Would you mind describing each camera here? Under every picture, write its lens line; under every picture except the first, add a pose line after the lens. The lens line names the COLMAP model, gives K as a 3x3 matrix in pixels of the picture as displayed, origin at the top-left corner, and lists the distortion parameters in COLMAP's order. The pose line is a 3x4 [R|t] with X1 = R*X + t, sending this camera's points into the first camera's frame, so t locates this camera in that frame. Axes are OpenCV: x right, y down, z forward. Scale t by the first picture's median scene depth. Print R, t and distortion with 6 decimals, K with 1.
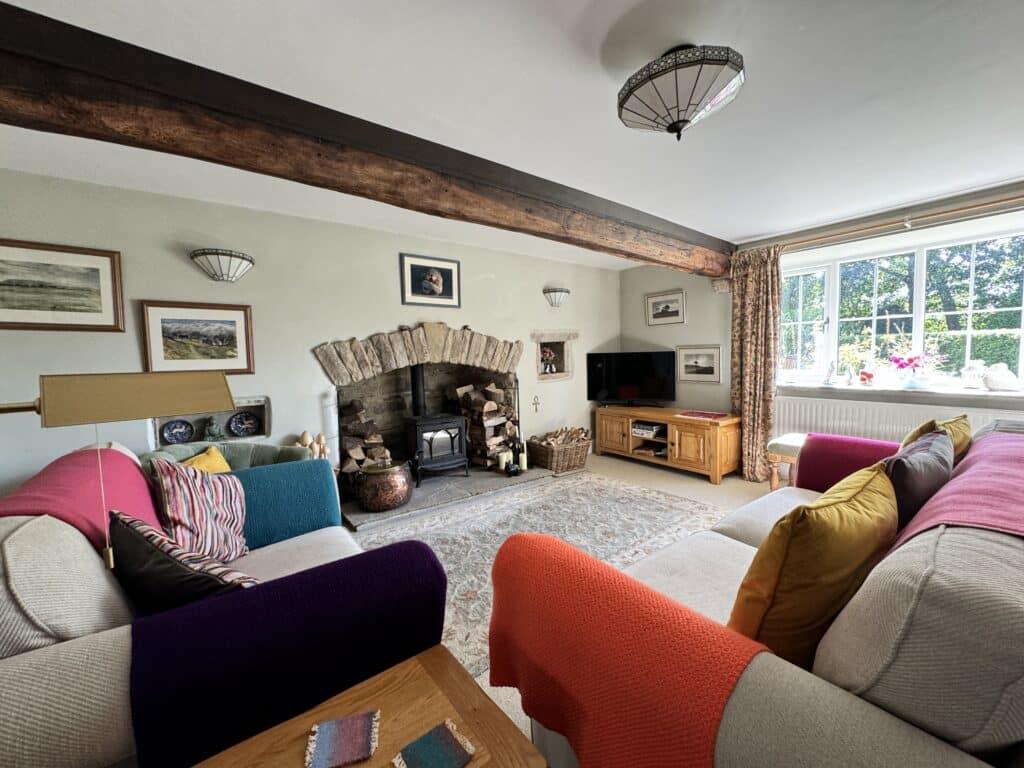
lens RADIAL K [[408.4, 0, 513.4], [0, 408.4, 379.8], [0, 0, 1]] dist [-0.001787, -0.000311]
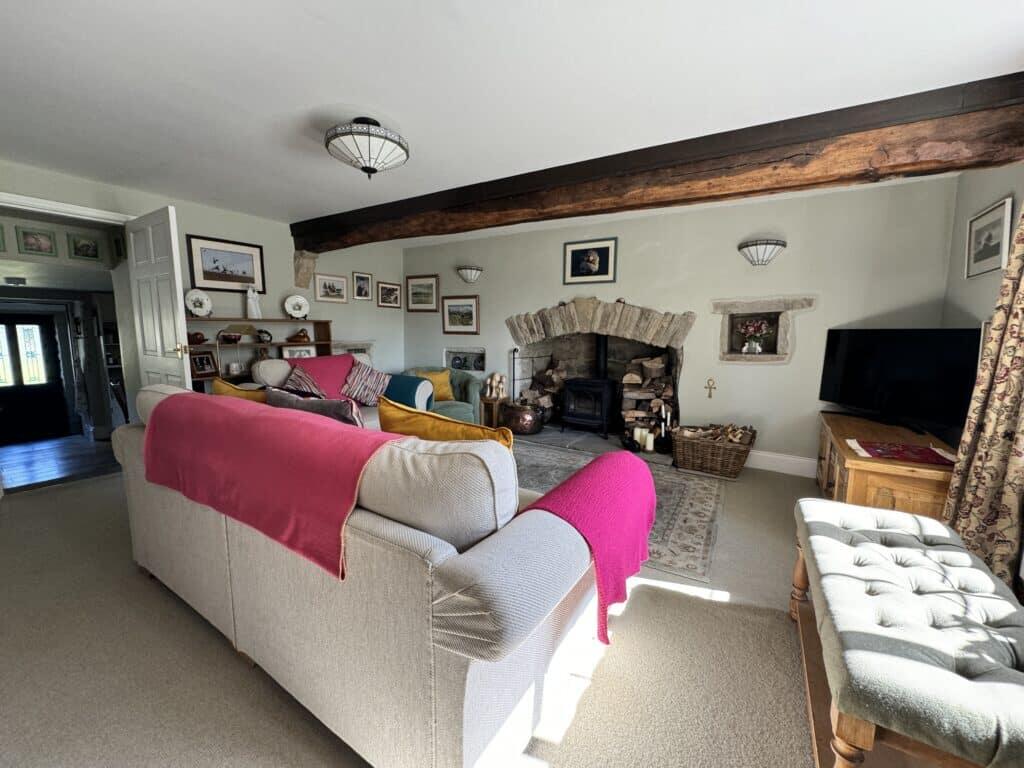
lens RADIAL K [[408.4, 0, 513.2], [0, 408.4, 383.1], [0, 0, 1]] dist [-0.001787, -0.000311]
pose [[0.362908, 0.144256, -0.920591, 0.825464], [-0.074882, 0.989264, 0.125498, -0.031538], [0.928812, 0.023391, 0.369813, 0.384477]]
